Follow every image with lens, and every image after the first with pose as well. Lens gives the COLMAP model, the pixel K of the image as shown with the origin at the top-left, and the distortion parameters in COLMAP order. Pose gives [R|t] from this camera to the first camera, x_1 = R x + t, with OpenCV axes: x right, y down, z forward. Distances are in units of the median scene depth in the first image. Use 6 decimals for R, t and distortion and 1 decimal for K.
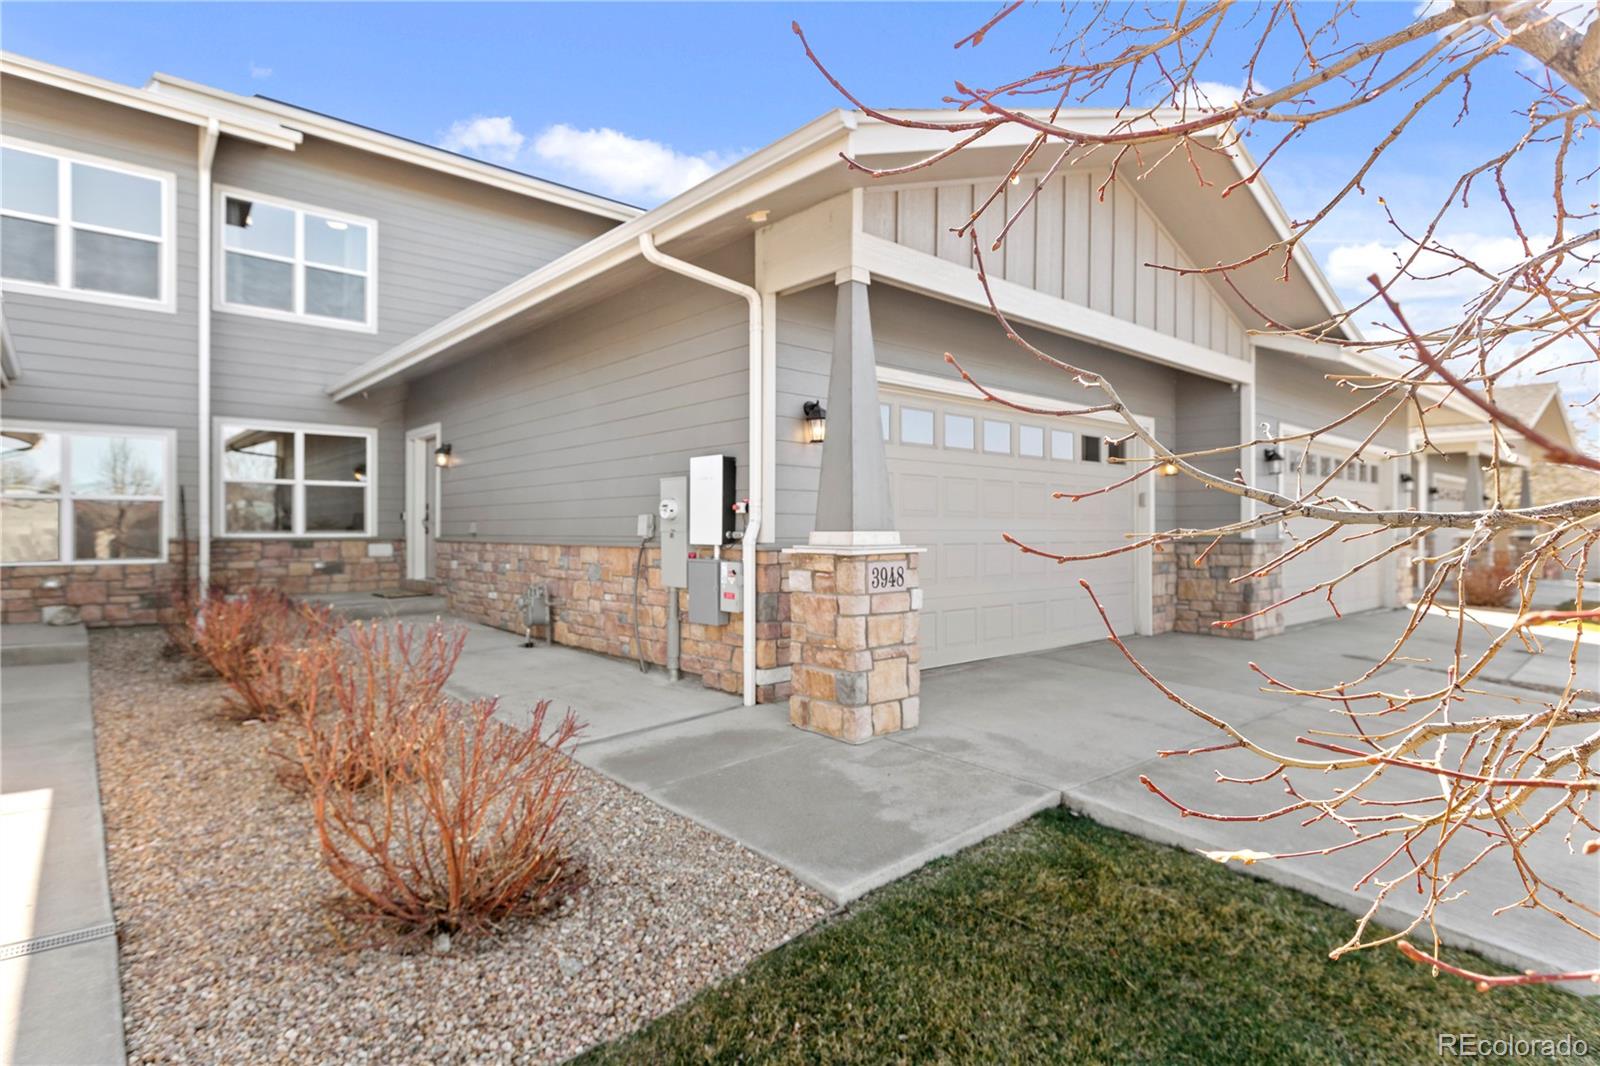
lens RADIAL K [[828.5, 0, 803.1], [0, 828.5, 532.7], [0, 0, 1]] dist [-0.001400, 0.000175]
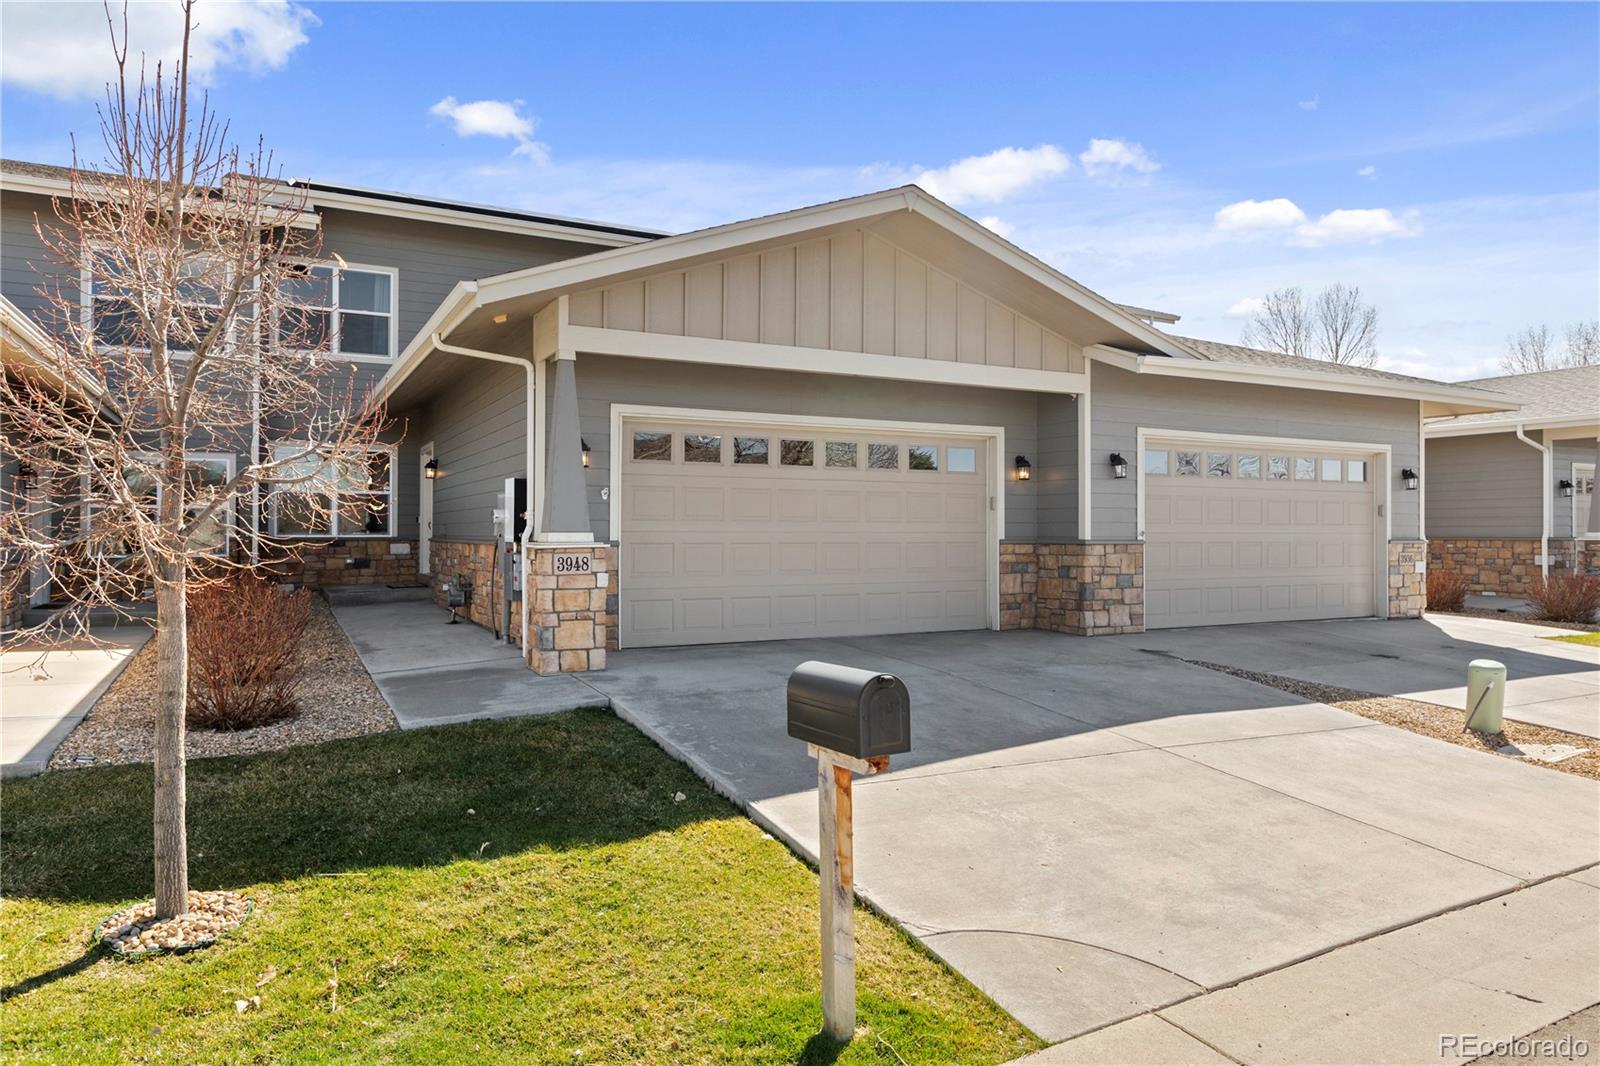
lens RADIAL K [[1015.3, 0, 799.4], [0, 1015.3, 529.2], [0, 0, 1]] dist [0.004124, 0.000052]
pose [[0.971978, 0.000030, -0.235071, 0.489751], [-0.001519, 0.999980, -0.006154, 0.001700], [0.235066, 0.006338, 0.971959, -0.345717]]
